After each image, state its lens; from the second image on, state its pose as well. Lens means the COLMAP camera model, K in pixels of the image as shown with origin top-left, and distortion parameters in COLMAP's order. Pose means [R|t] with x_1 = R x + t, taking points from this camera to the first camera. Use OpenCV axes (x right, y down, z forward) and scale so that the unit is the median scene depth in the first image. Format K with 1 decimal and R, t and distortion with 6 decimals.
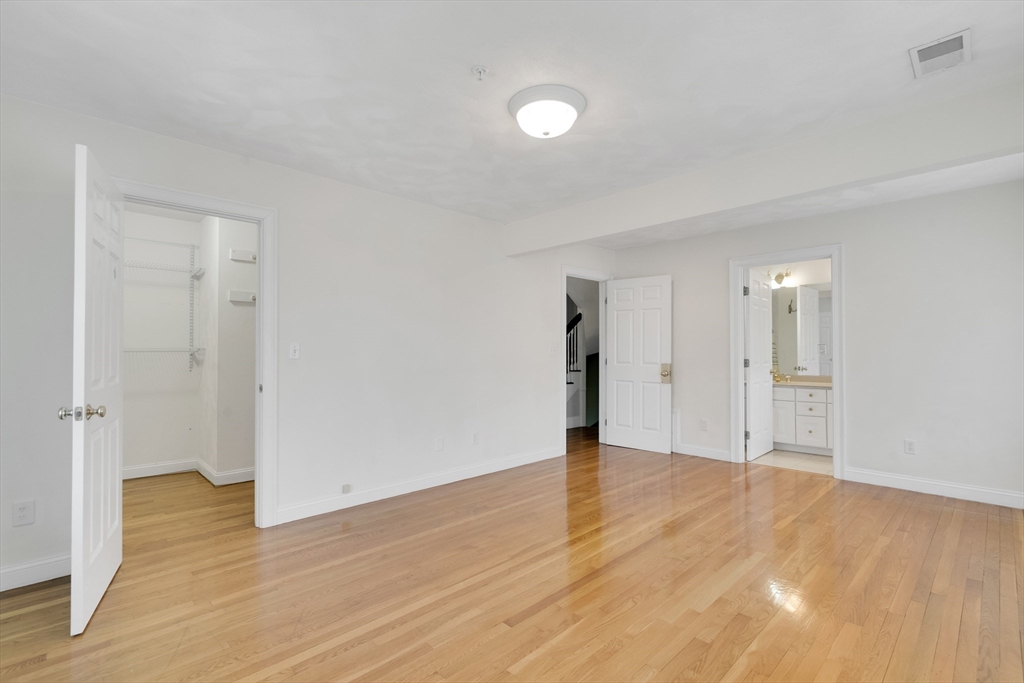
lens RADIAL K [[495.1, 0, 518.5], [0, 495.1, 347.8], [0, 0, 1]] dist [-0.000778, 0.000175]
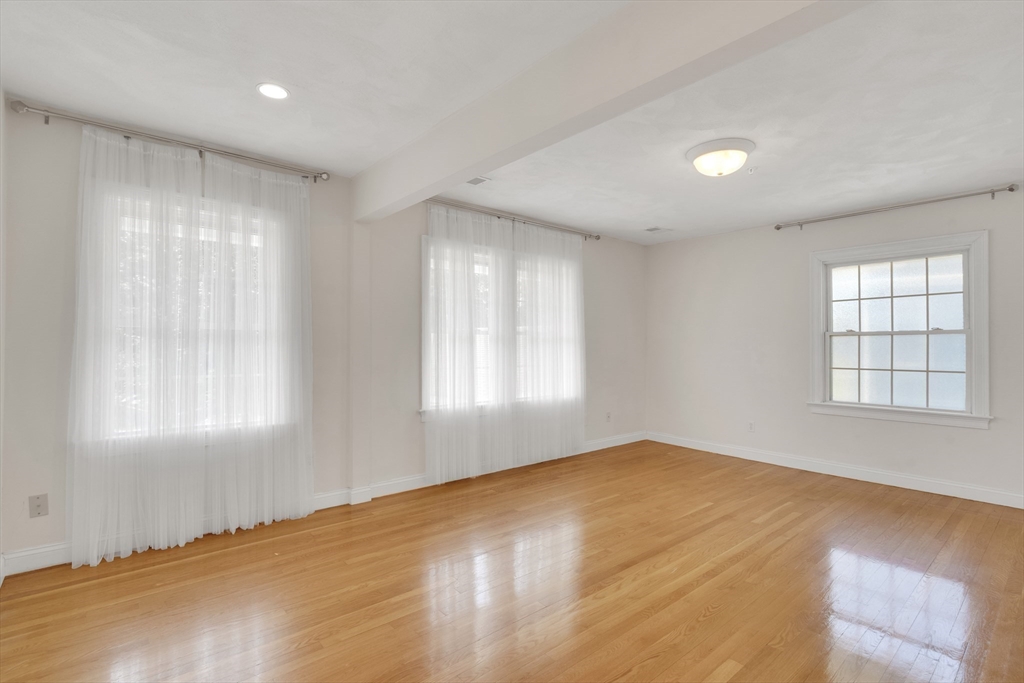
lens RADIAL K [[495.1, 0, 518.5], [0, 495.1, 347.8], [0, 0, 1]] dist [-0.000778, 0.000175]
pose [[-0.997797, -0.004210, 0.066210, 0.478535], [-0.004496, 0.999981, -0.004182, 0.012055], [-0.066191, -0.004470, -0.997797, 2.272369]]
